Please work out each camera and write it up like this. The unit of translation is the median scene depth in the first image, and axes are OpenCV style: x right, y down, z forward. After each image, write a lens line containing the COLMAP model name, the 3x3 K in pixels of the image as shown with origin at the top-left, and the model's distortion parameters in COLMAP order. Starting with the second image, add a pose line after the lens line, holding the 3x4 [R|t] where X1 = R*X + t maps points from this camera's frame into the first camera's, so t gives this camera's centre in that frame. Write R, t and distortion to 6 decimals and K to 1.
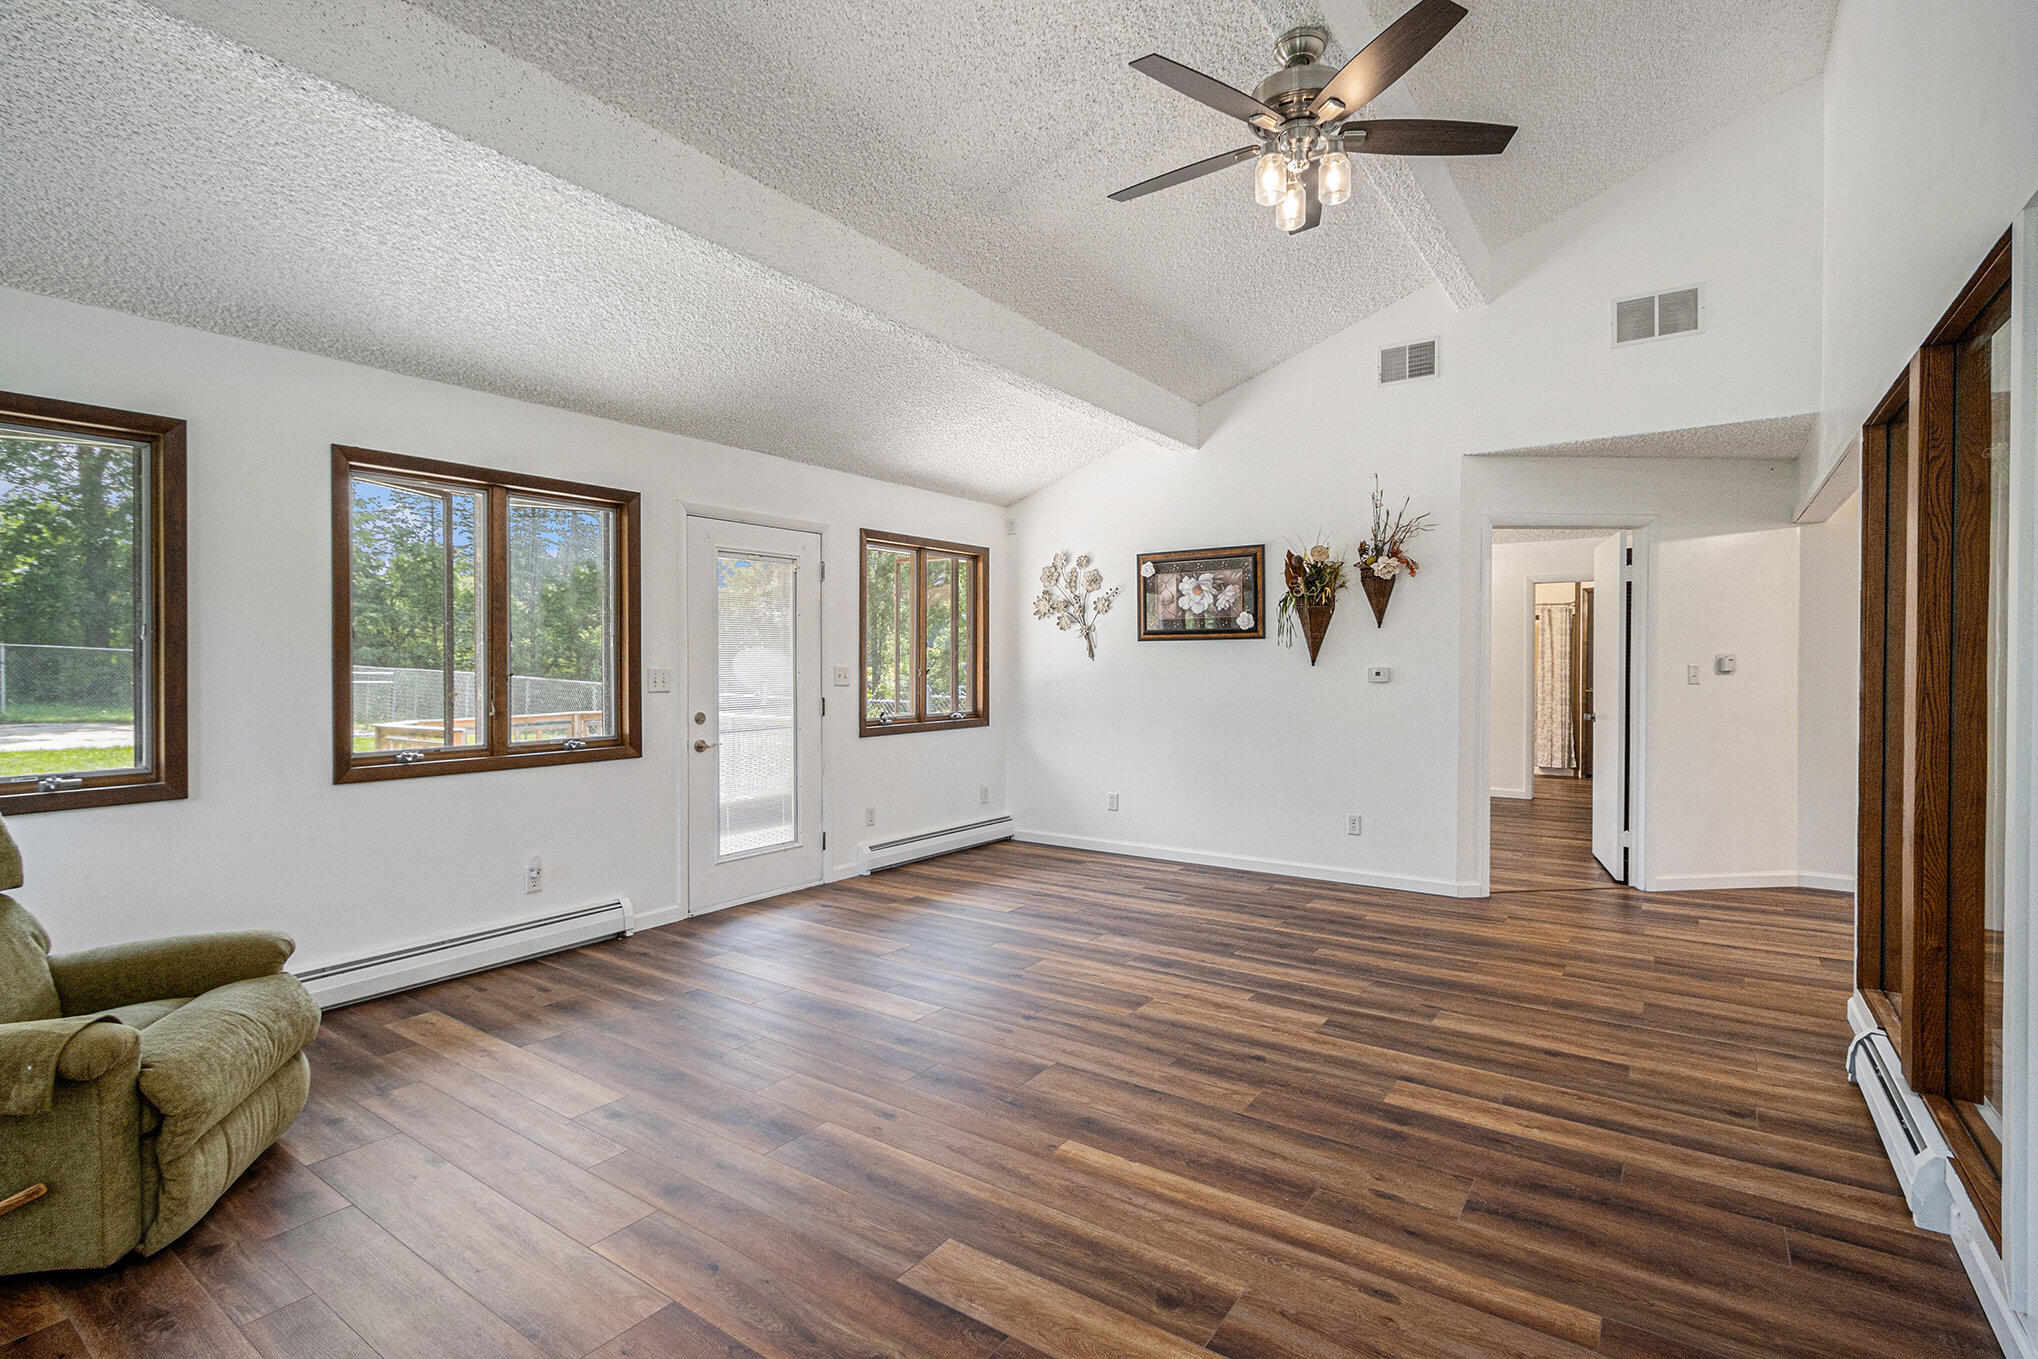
lens RADIAL K [[968.3, 0, 1029.3], [0, 968.3, 678.9], [0, 0, 1]] dist [-0.006596, 0.002638]
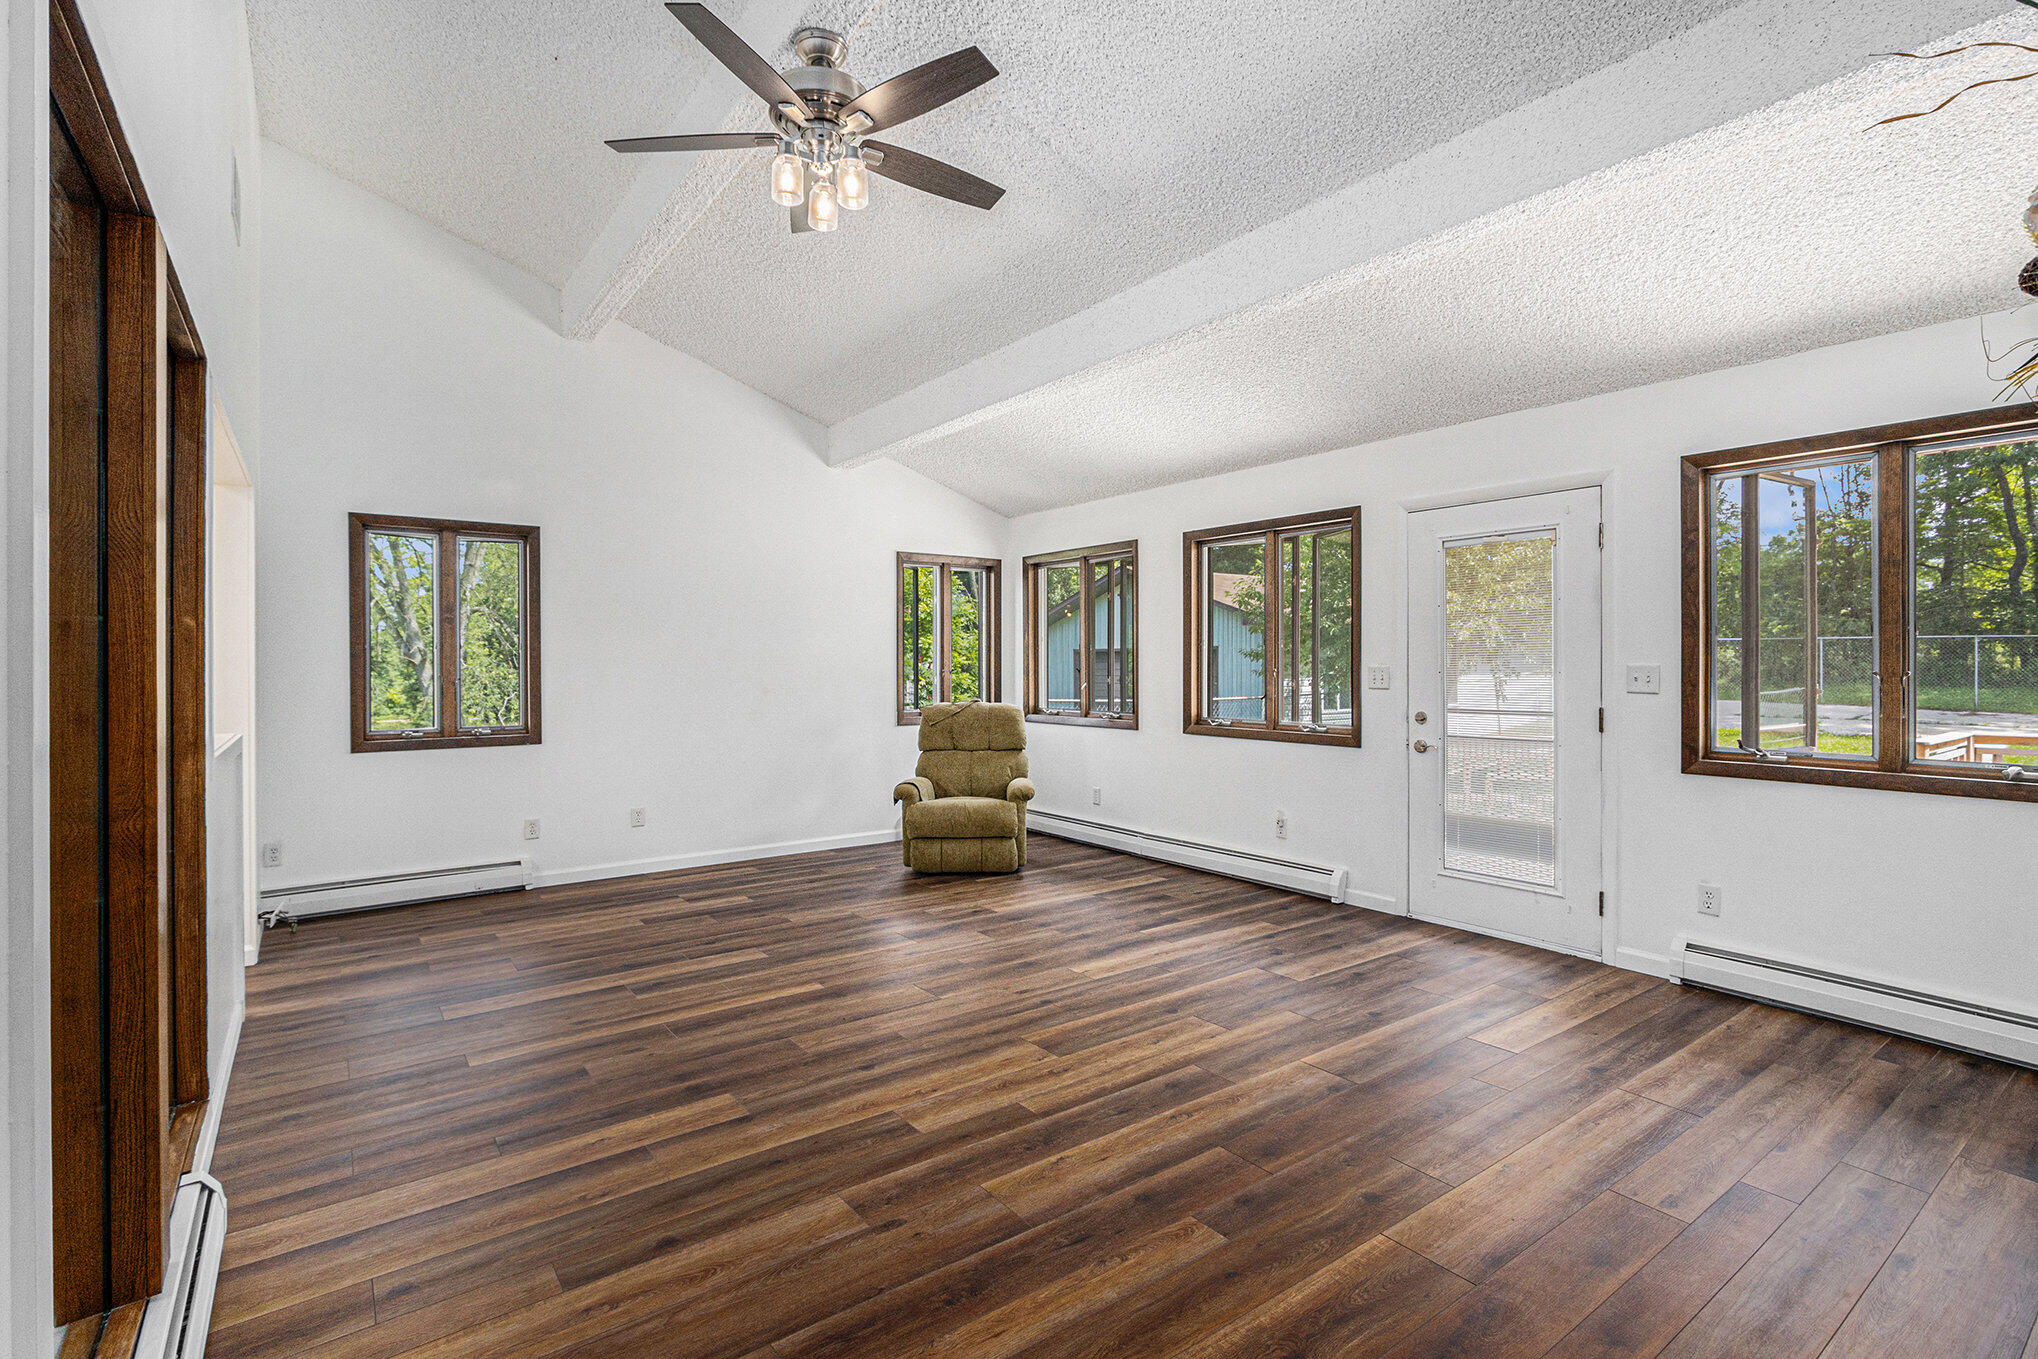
lens RADIAL K [[968.3, 0, 1029.1], [0, 968.3, 669.8], [0, 0, 1]] dist [-0.006596, 0.002638]
pose [[-0.322205, 0.008748, -0.946629, 0.893844], [-0.011765, 0.999843, 0.013244, -0.020323], [0.946597, 0.015404, -0.322052, 1.182632]]
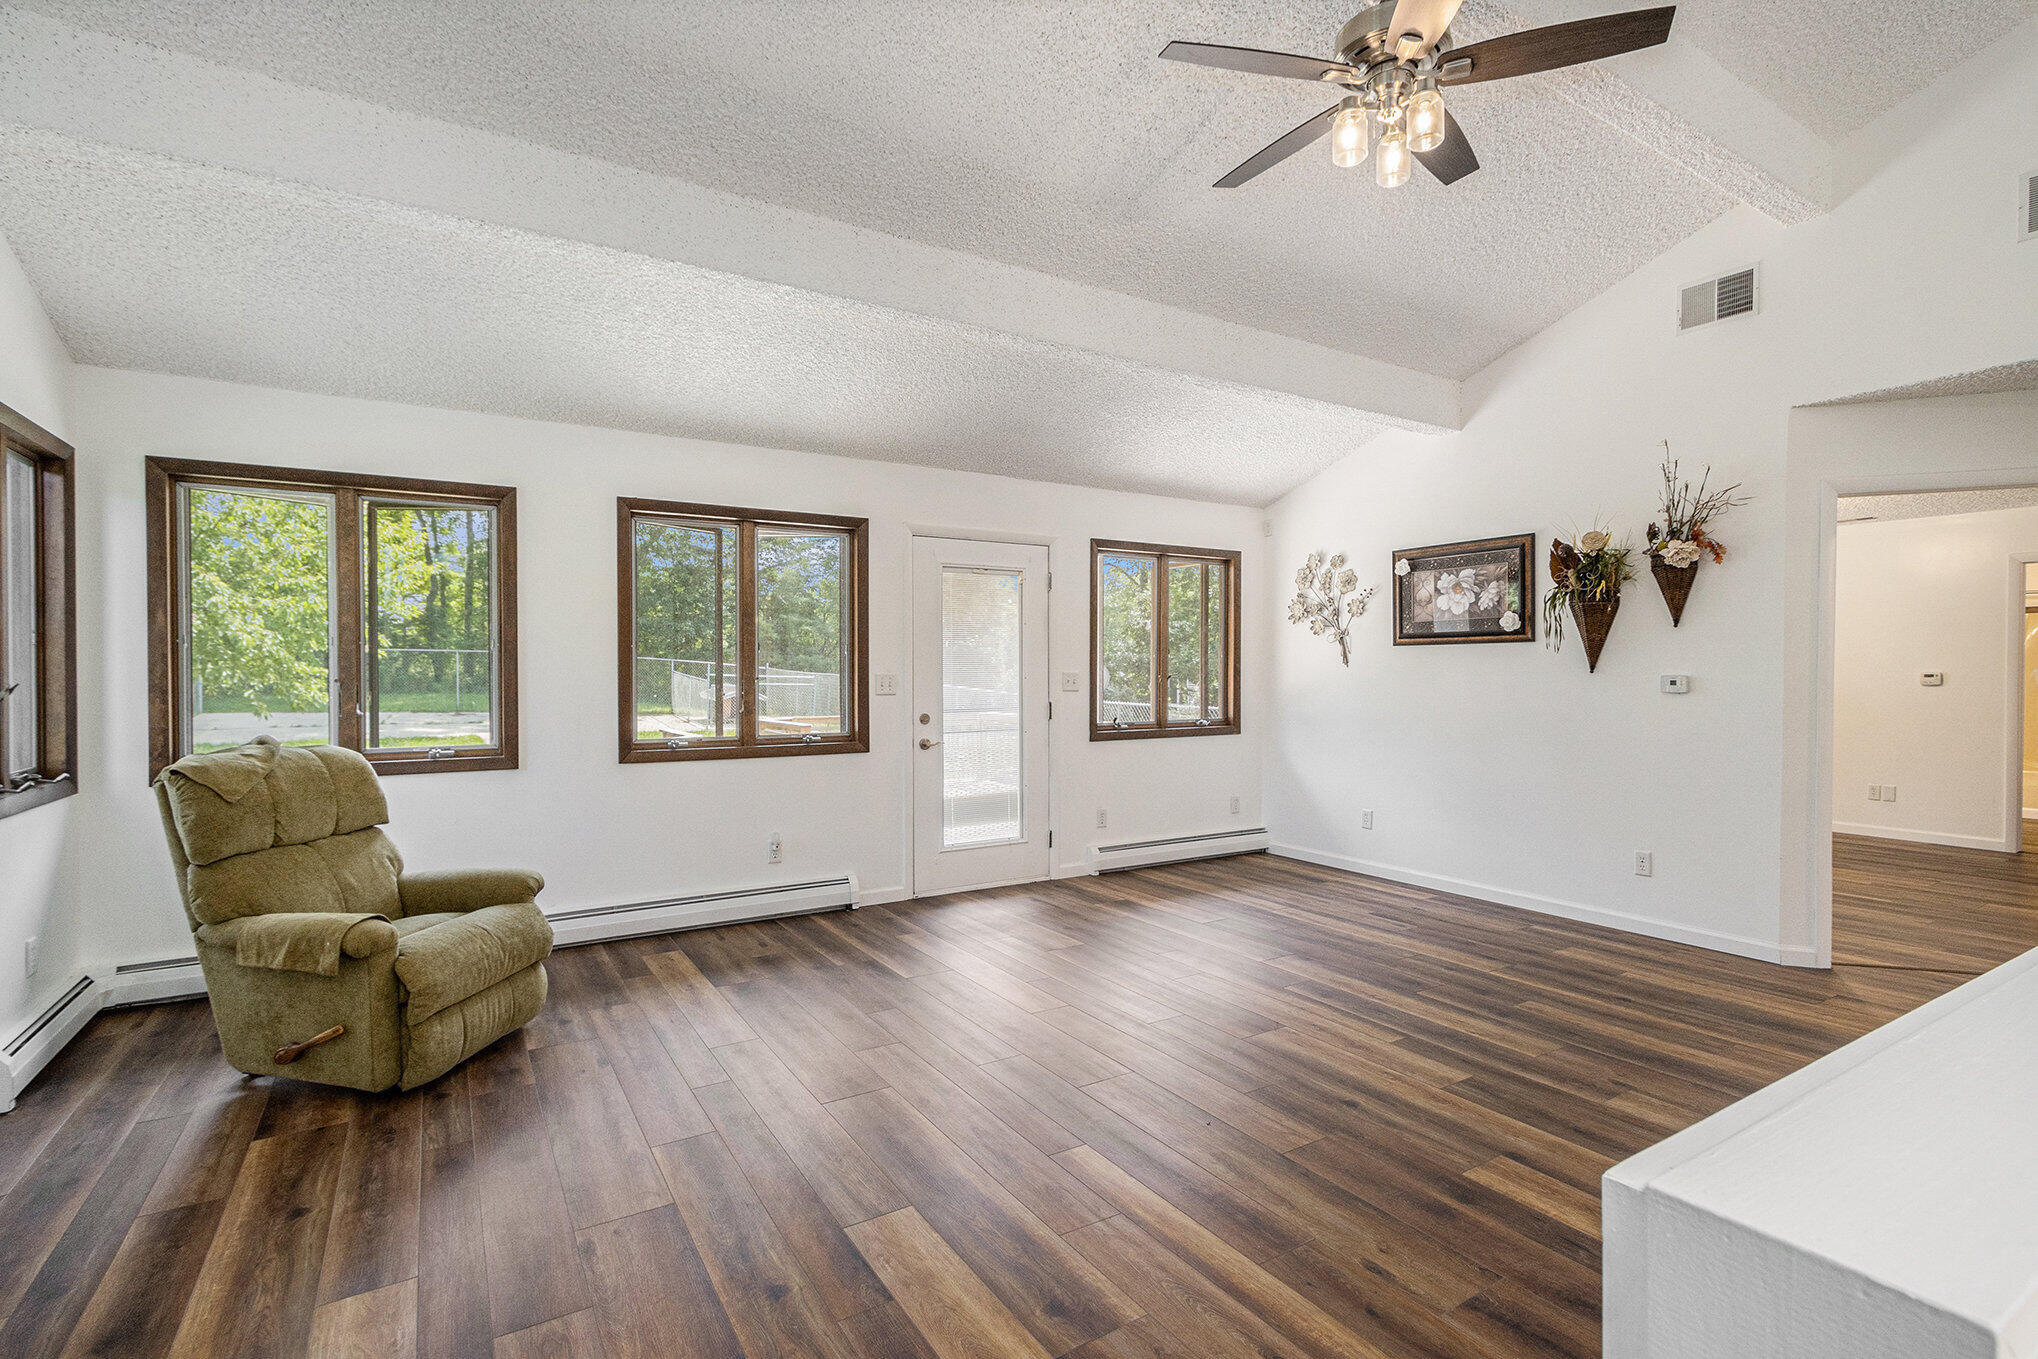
lens RADIAL K [[968.3, 0, 1022.1], [0, 968.3, 683.1], [0, 0, 1]] dist [-0.006596, 0.002638]
pose [[0.918952, 0.006388, -0.394319, 0.249269], [-0.007387, 0.999972, -0.001015, 0.000158], [0.394301, 0.003845, 0.918973, 0.033735]]
